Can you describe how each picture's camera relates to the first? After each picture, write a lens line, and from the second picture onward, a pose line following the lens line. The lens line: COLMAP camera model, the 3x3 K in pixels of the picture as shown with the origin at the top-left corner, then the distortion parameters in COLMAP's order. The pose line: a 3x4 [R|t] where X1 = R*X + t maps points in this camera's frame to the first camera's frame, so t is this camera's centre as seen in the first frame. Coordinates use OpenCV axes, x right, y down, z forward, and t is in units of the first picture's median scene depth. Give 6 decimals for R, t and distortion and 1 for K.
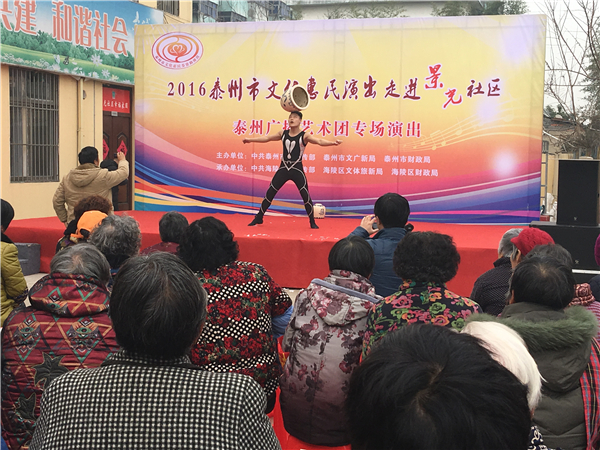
lens RADIAL K [[985.5, 0, 326.7], [0, 985.5, 225.2], [0, 0, 1]] dist [0.034136, 0.051769]
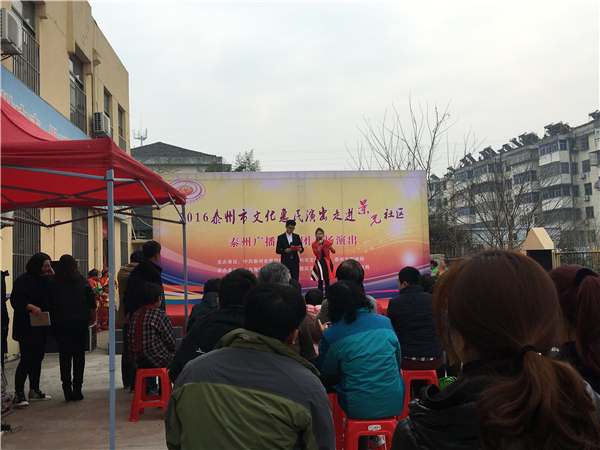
lens RADIAL K [[669.1, 0, 299.2], [0, 669.1, 223.2], [0, 0, 1]] dist [0.028693, 0.002457]
pose [[0.920428, -0.015147, 0.390617, -0.399446], [0.069801, 0.989559, -0.126101, 0.005351], [-0.384629, 0.143333, 0.911875, 0.050020]]
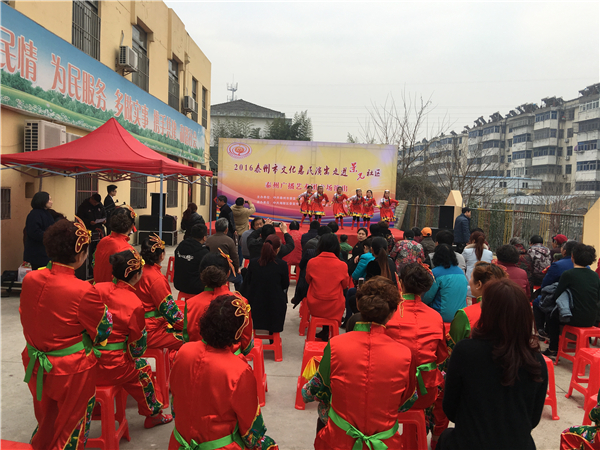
lens RADIAL K [[521.1, 0, 302.1], [0, 521.1, 216.2], [0, 0, 1]] dist [0.086983, -0.155719]
pose [[0.955187, 0.008889, 0.295869, -0.383836], [-0.004031, 0.999847, -0.017026, -0.006153], [-0.295976, 0.015070, 0.955077, -0.193838]]
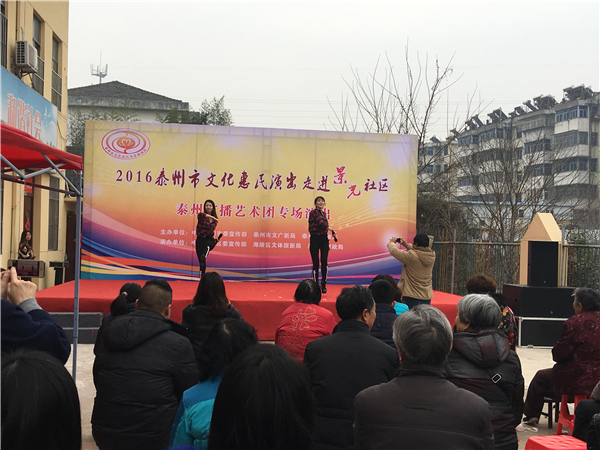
lens RADIAL K [[757.8, 0, 300.4], [0, 757.8, 222.9], [0, 0, 1]] dist [0.029937, -0.005458]
pose [[0.909683, 0.013903, 0.415071, -0.353837], [0.017966, 0.997186, -0.072777, -0.011854], [-0.414915, 0.073661, 0.906874, 0.093091]]
